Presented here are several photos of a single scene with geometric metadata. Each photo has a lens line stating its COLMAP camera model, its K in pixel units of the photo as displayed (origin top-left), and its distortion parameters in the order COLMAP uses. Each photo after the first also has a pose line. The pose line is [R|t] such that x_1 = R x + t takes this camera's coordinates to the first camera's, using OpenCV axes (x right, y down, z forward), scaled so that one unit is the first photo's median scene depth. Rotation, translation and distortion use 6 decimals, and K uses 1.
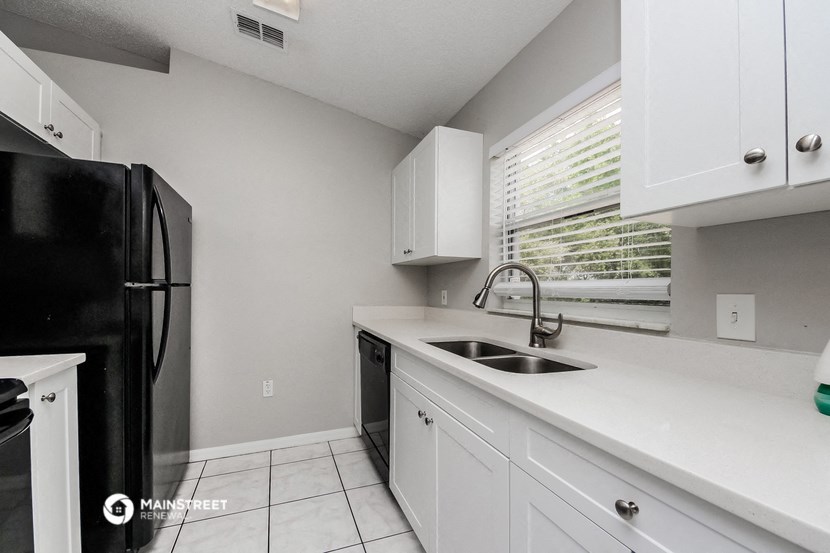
lens RADIAL K [[313.9, 0, 383.2], [0, 313.9, 284.5], [0, 0, 1]] dist [0.001145, -0.008149]
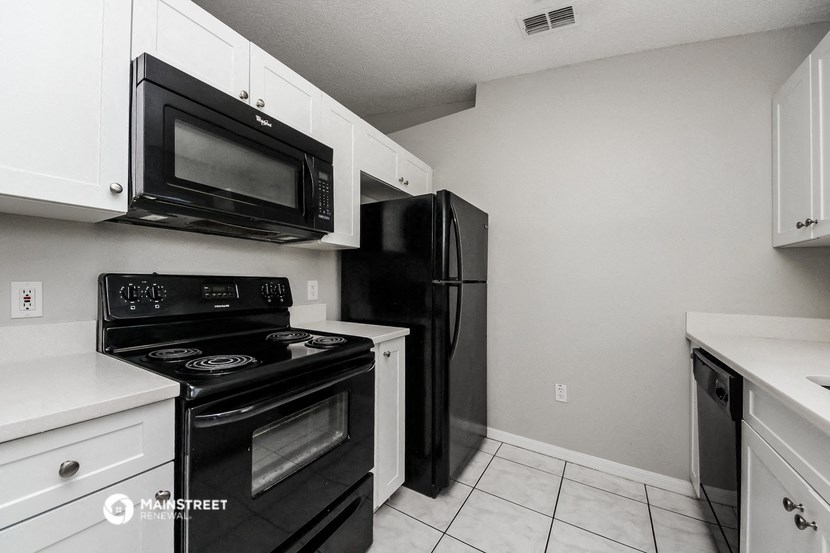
lens RADIAL K [[306.5, 0, 387.6], [0, 306.5, 278.5], [0, 0, 1]] dist [0.000399, -0.007393]
pose [[0.571034, -0.011589, -0.820845, 0.099973], [0.002041, 0.999917, -0.012697, 0.001972], [0.820924, 0.005575, 0.571010, 0.060507]]
